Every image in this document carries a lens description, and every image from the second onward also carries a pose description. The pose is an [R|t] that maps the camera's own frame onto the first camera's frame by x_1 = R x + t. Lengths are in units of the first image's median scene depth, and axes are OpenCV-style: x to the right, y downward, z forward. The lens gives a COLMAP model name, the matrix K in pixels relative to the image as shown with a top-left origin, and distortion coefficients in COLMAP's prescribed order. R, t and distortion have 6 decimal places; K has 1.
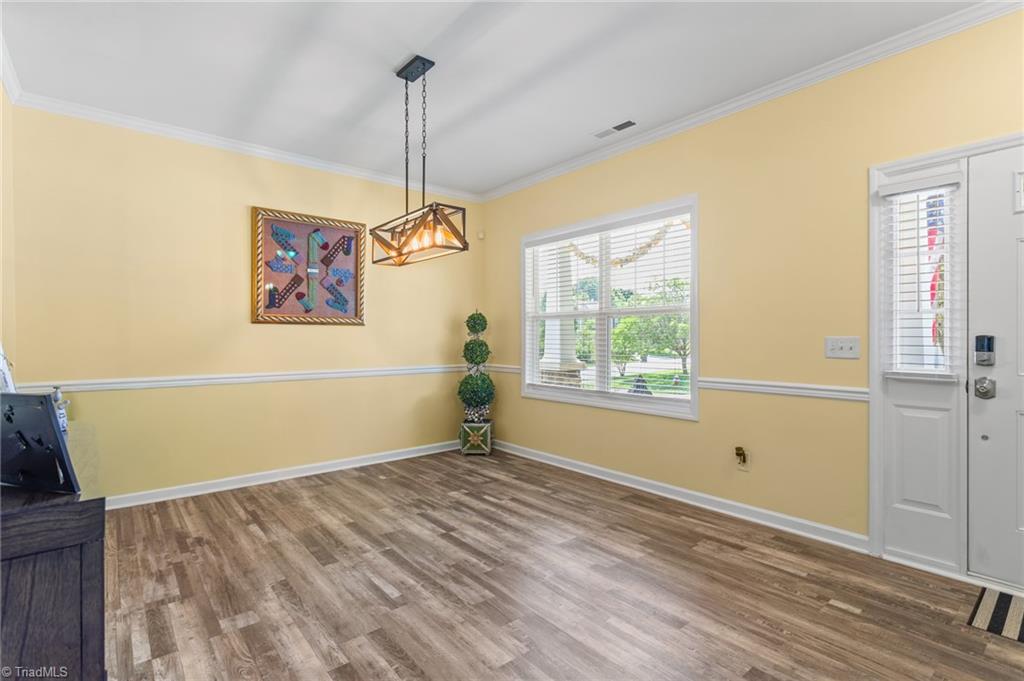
lens RADIAL K [[493.3, 0, 516.2], [0, 493.3, 332.1], [0, 0, 1]] dist [0.001168, 0.000174]
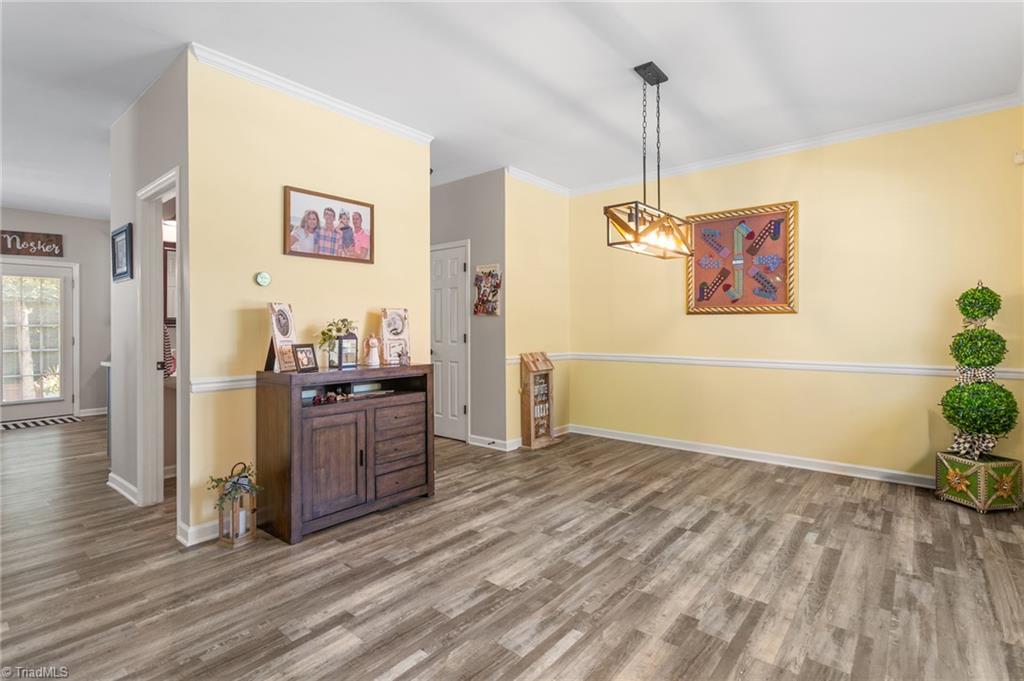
lens RADIAL K [[495.4, 0, 517.1], [0, 495.4, 327.9], [0, 0, 1]] dist [0.000079, 0.000135]
pose [[0.184463, 0.001166, -0.982839, 0.764966], [0.013828, 0.999897, 0.003781, 0.004617], [0.982742, -0.014288, 0.184428, 0.512198]]
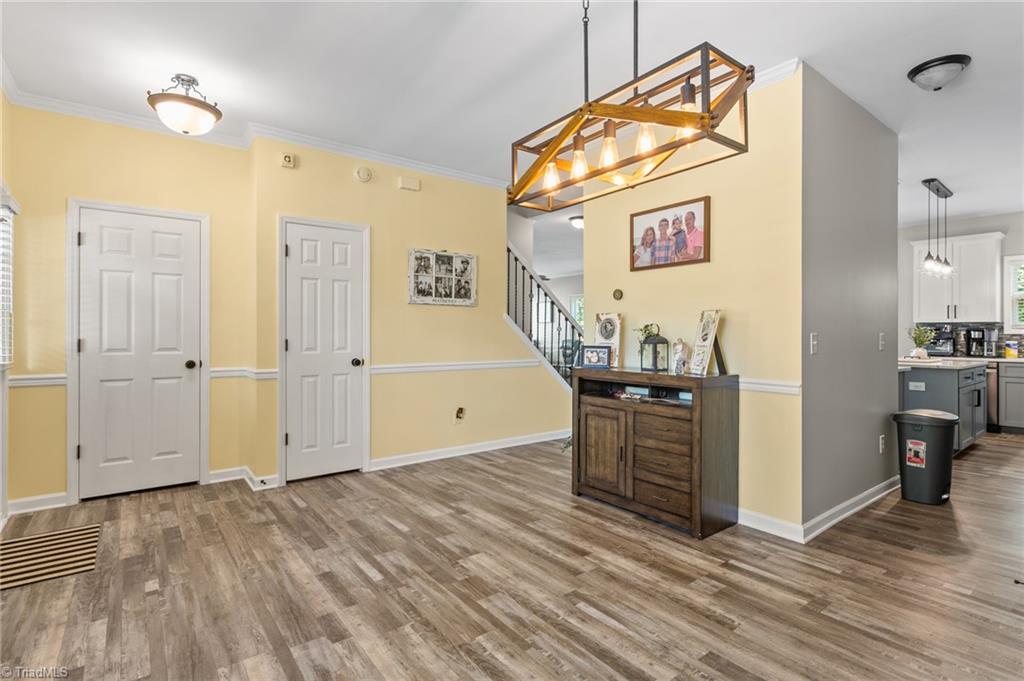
lens RADIAL K [[496.4, 0, 509.7], [0, 496.4, 335.2], [0, 0, 1]] dist [0.000163, 0.000076]
pose [[-0.998961, 0.002794, 0.045489, -0.117227], [0.002306, 0.999939, -0.010775, 0.020722], [-0.045516, -0.010659, -0.998907, 1.514833]]
